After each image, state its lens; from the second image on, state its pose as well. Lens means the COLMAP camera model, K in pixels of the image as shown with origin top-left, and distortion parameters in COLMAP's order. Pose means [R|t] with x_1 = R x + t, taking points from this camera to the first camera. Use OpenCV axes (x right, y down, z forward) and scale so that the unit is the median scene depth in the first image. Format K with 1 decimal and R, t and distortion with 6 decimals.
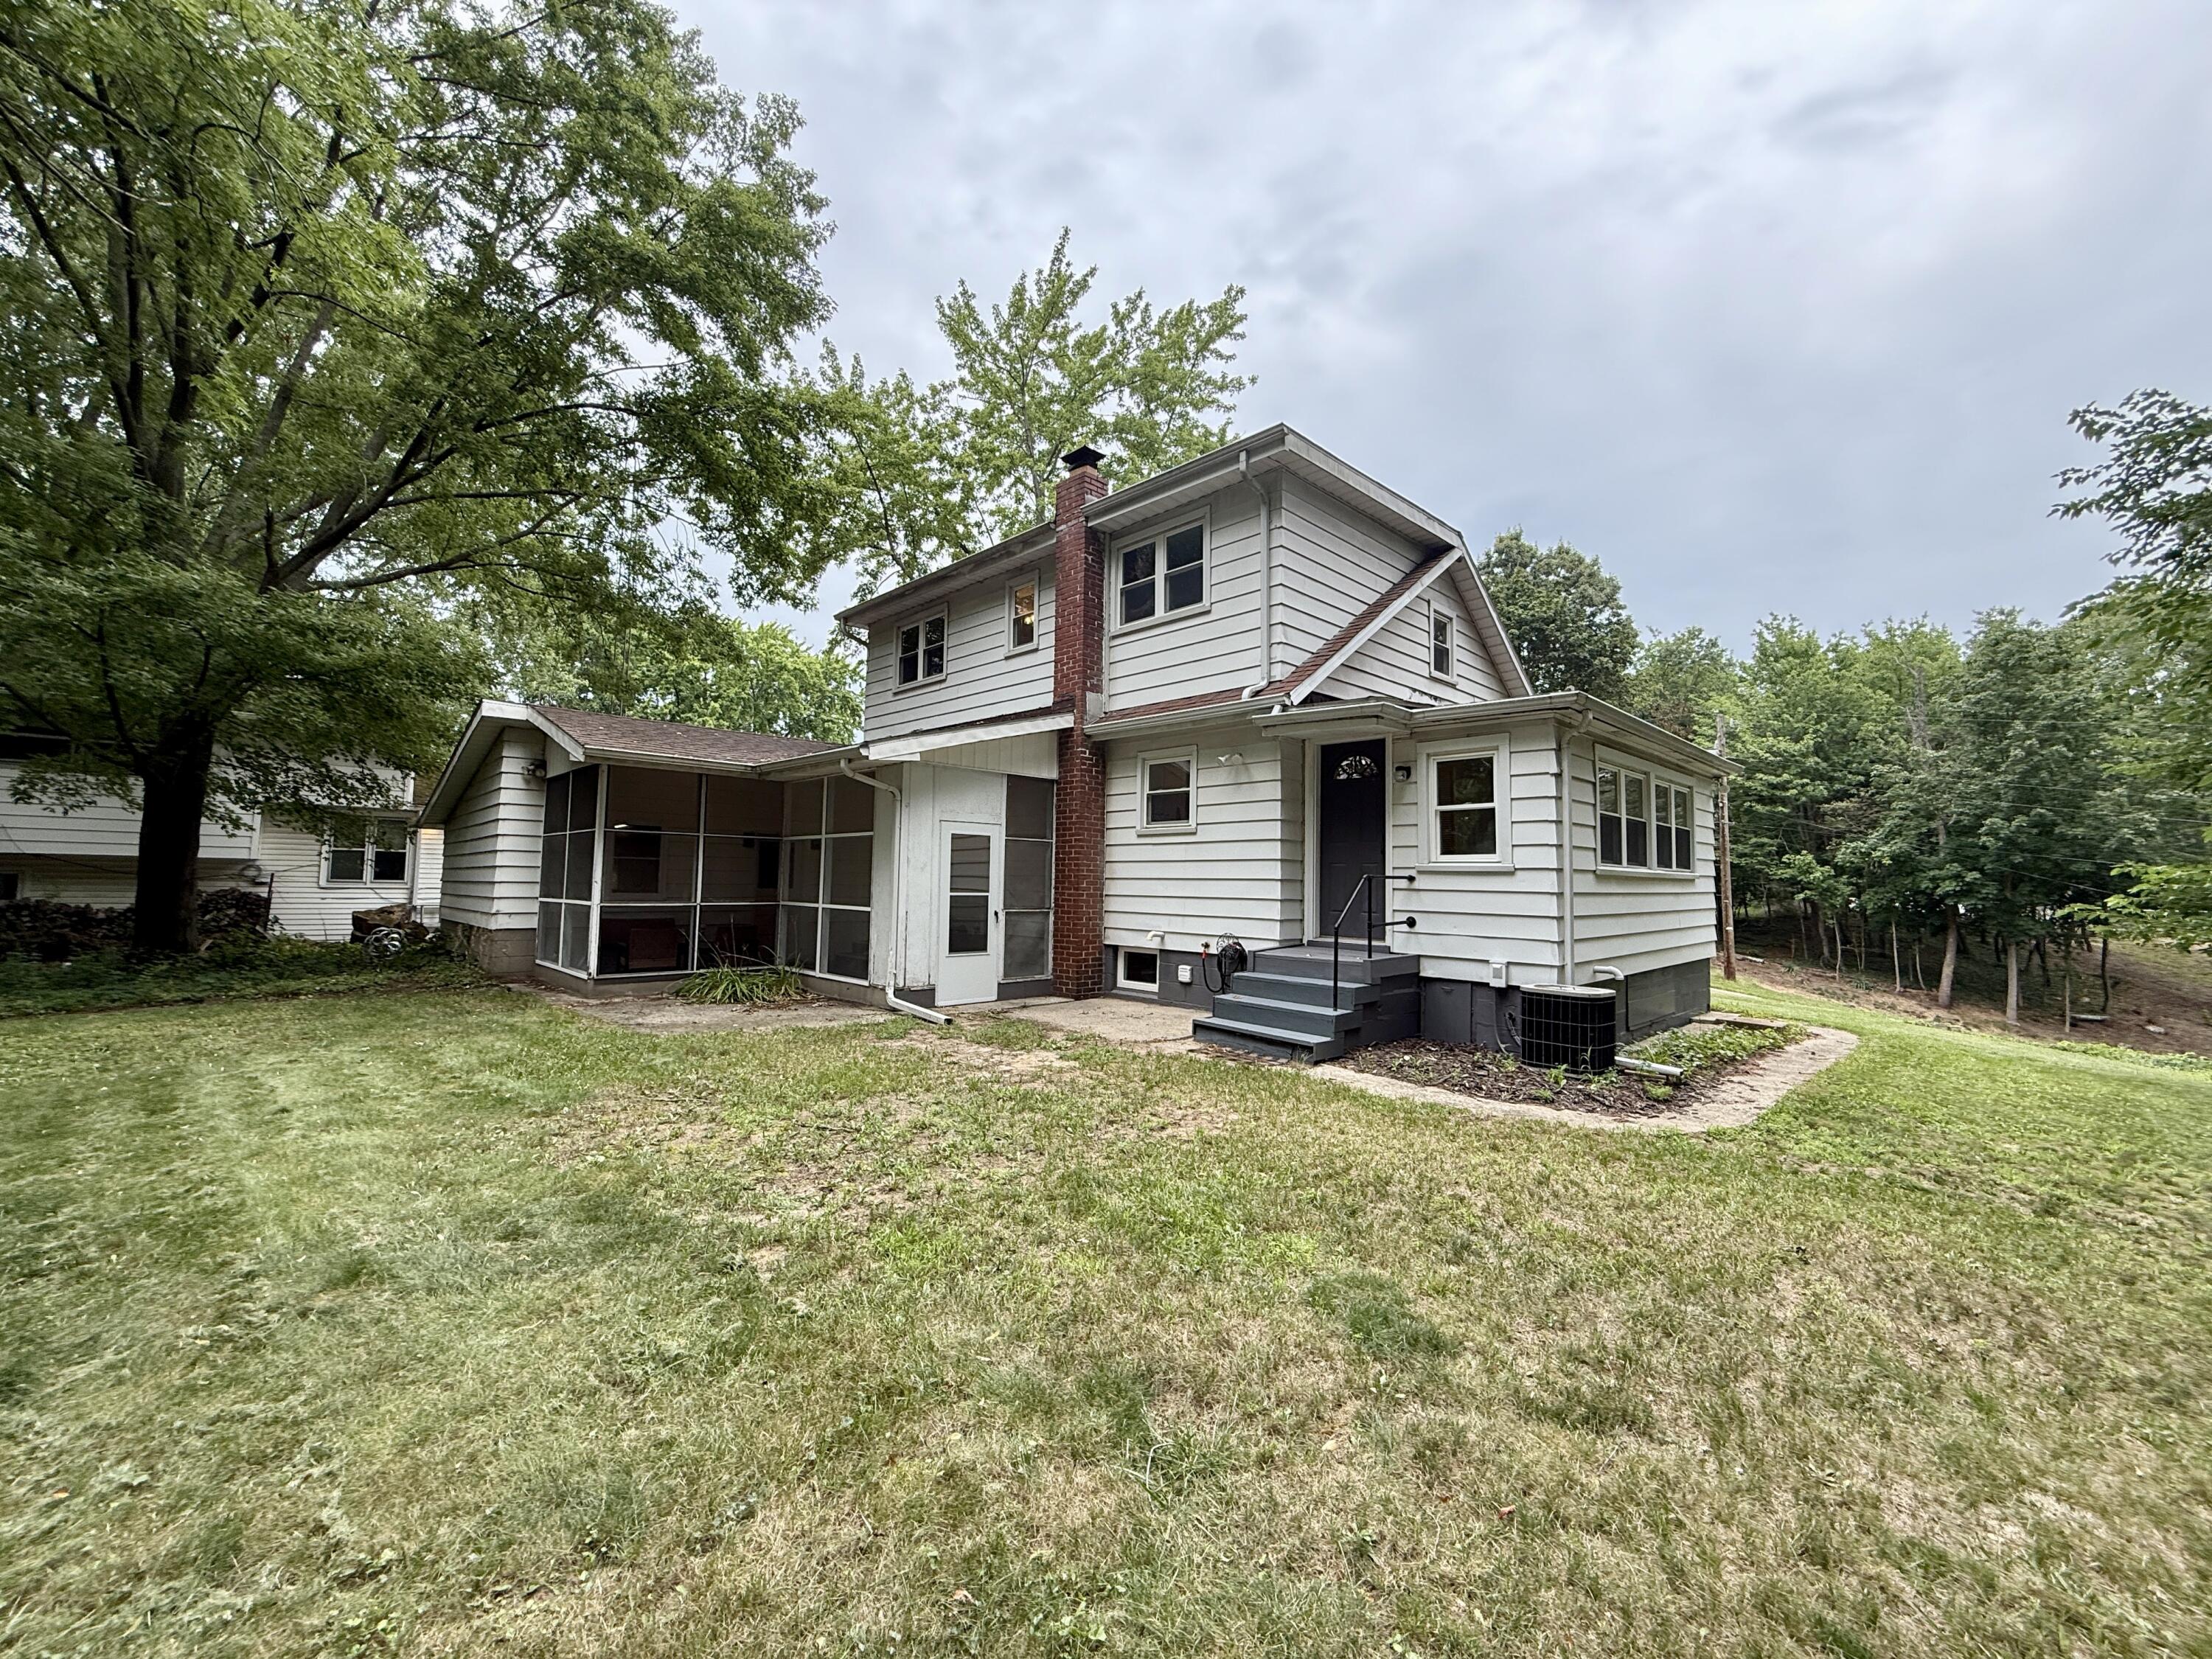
lens RADIAL K [[884.3, 0, 1103.1], [0, 884.3, 807.6], [0, 0, 1]] dist [-0.007303, 0.000559]
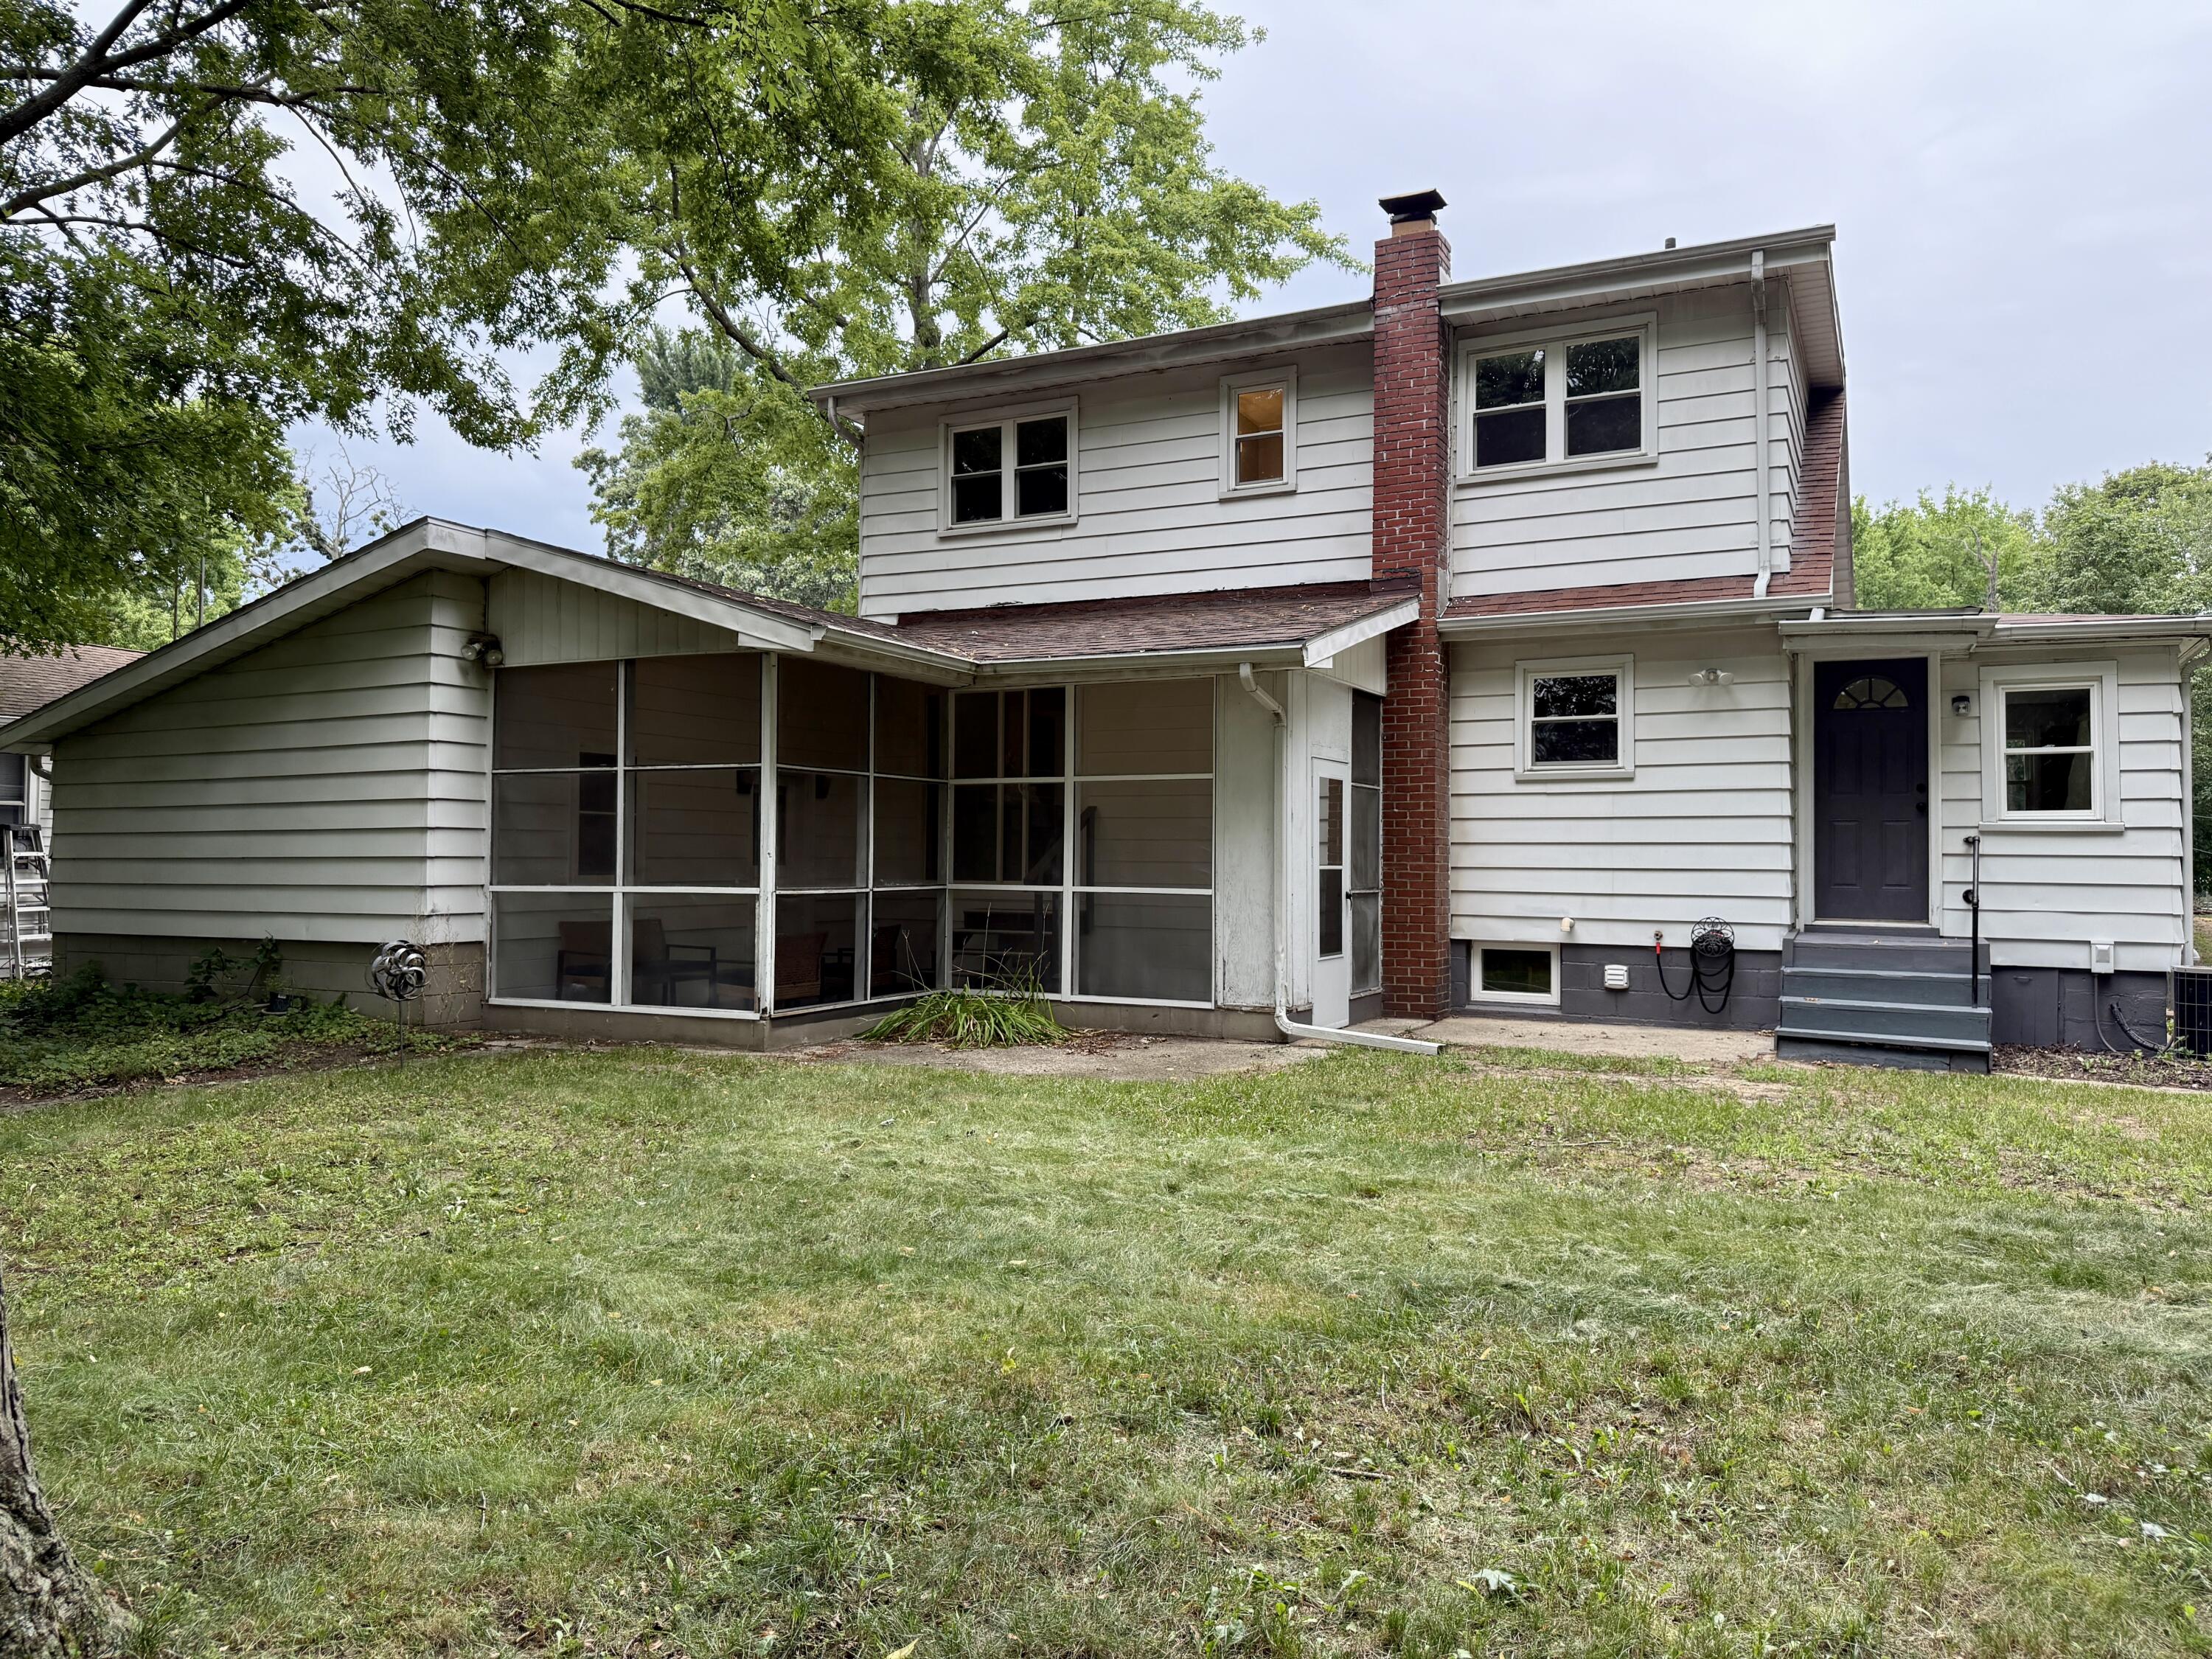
lens RADIAL K [[1553.1, 0, 1098.3], [0, 1553.1, 812.2], [0, 0, 1]] dist [0.036934, -0.052526]
pose [[0.948178, 0.001681, 0.317735, -0.674684], [-0.019712, 0.998371, 0.053540, -0.003436], [-0.317128, -0.057028, 0.946667, -0.050351]]
